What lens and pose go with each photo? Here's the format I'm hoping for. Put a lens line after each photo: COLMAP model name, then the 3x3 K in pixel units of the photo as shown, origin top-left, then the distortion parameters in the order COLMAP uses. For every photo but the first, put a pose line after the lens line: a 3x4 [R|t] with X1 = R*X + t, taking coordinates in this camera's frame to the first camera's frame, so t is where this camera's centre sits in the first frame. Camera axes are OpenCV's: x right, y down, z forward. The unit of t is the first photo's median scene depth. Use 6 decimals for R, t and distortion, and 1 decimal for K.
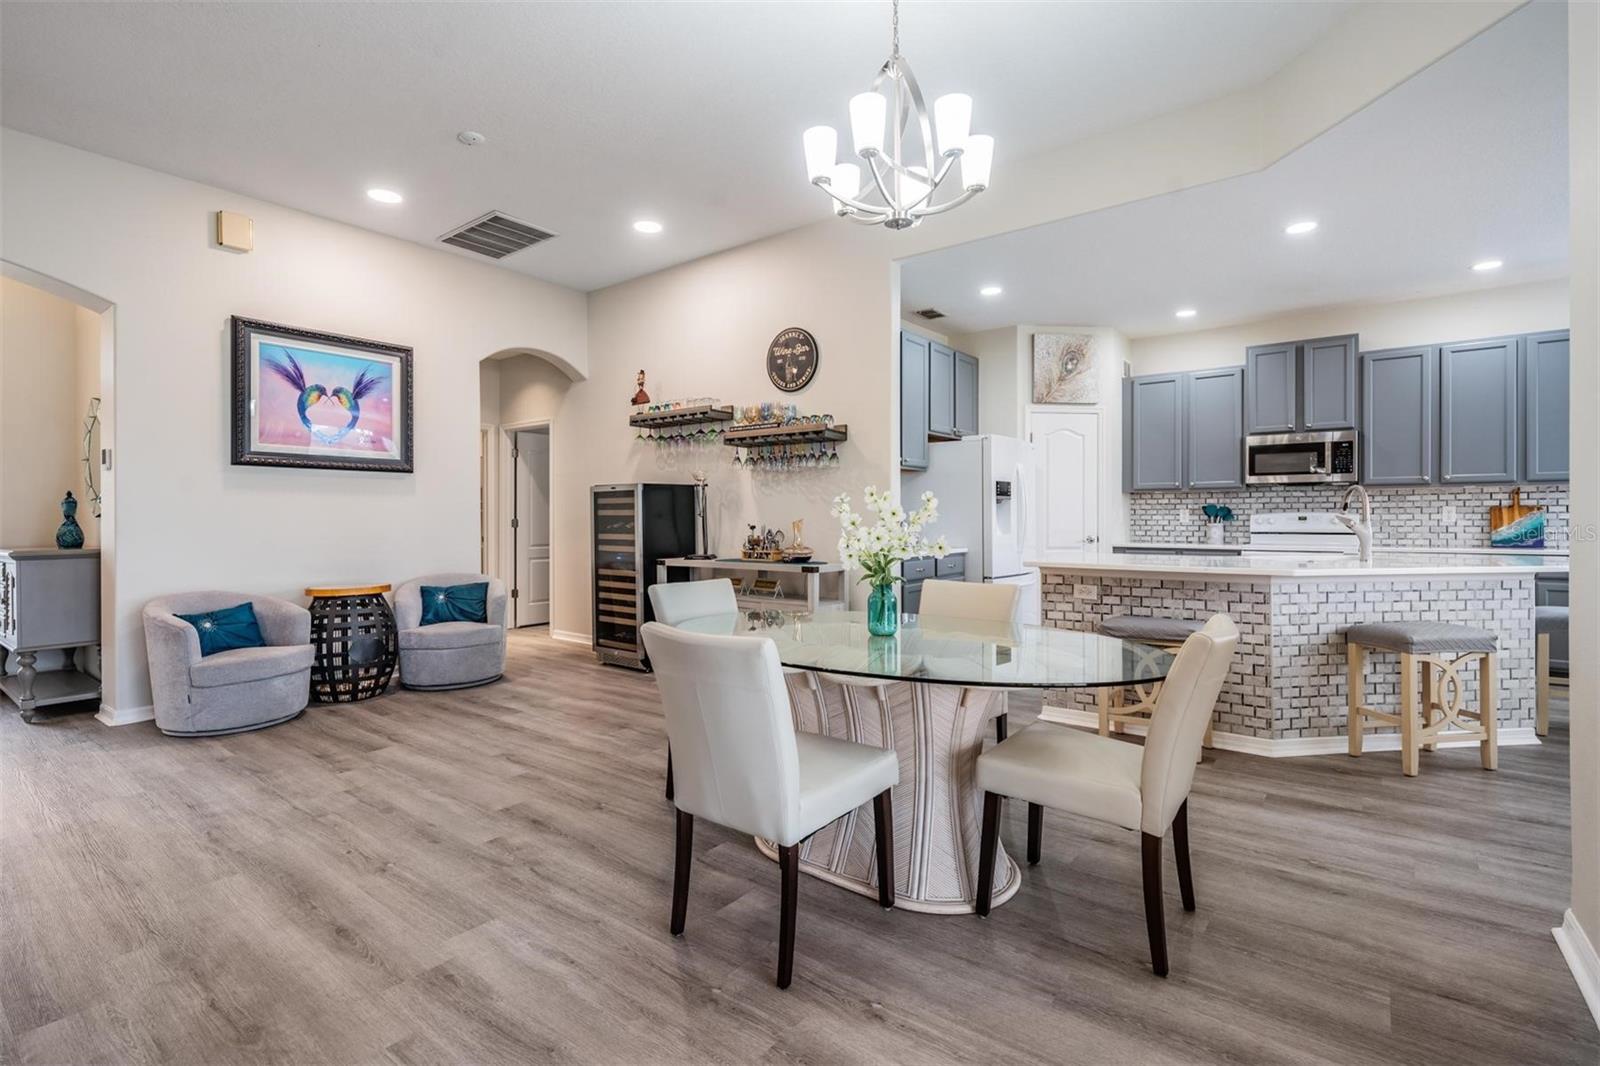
lens RADIAL K [[741.2, 0, 793.5], [0, 741.2, 519.7], [0, 0, 1]] dist [0.000800, -0.000845]
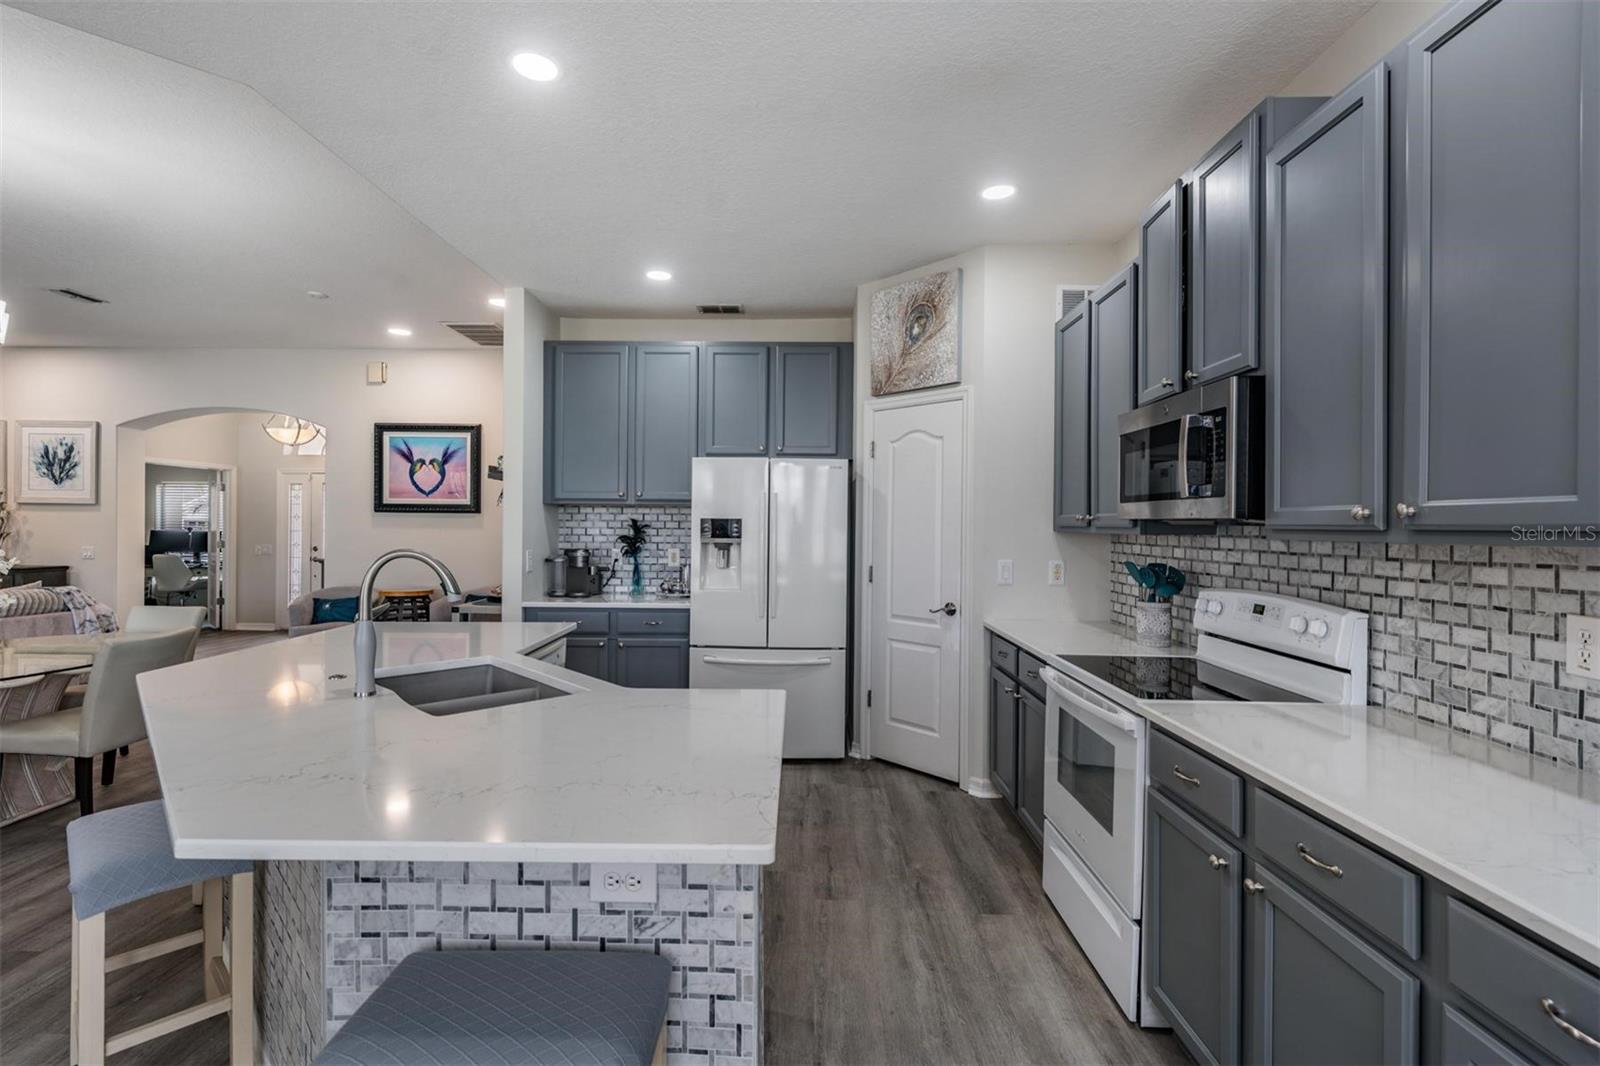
lens RADIAL K [[732.6, 0, 781.2], [0, 732.6, 523.4], [0, 0, 1]] dist [-0.000925, -0.000923]
pose [[0.591473, 0.006405, -0.806299, 0.925865], [-0.012631, 0.999919, -0.001322, -0.046980], [0.806226, 0.010967, 0.591506, 0.622502]]
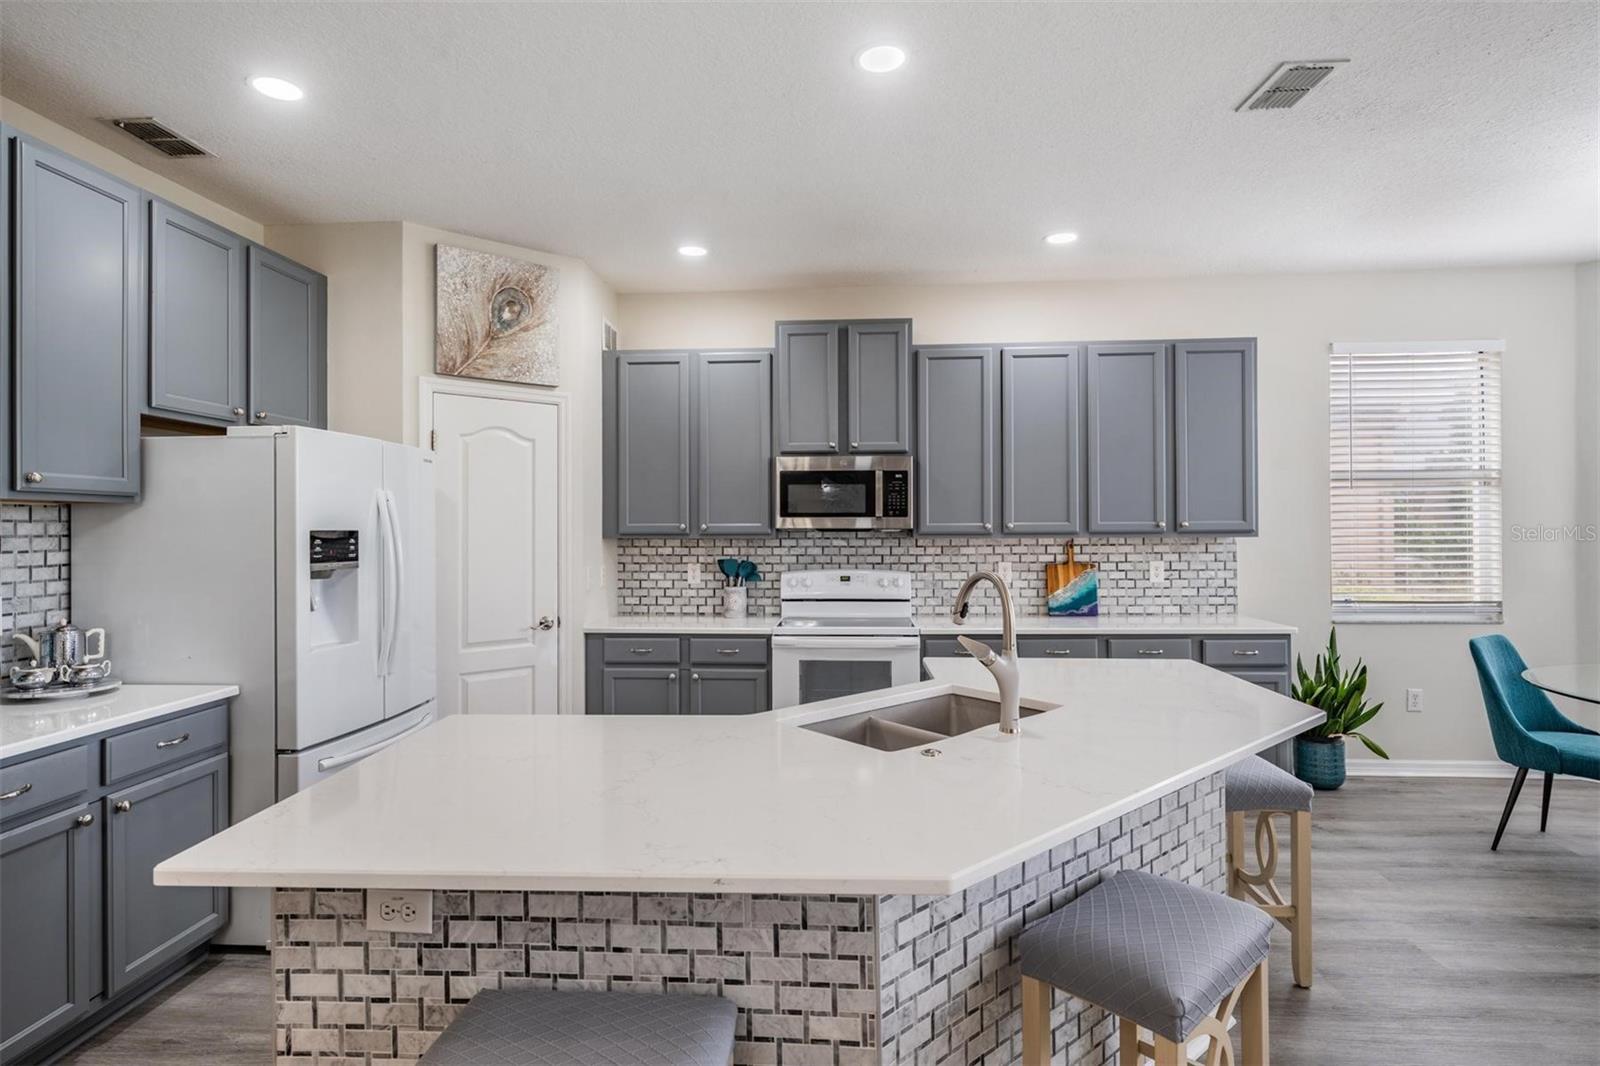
lens RADIAL K [[823.2, 0, 795.7], [0, 823.2, 524.1], [0, 0, 1]] dist [-0.000634, -0.000408]
pose [[0.828860, 0.001704, 0.559453, 0.237825], [0.003780, 0.999955, -0.008647, -0.050530], [-0.559443, 0.009282, 0.828817, 0.423523]]
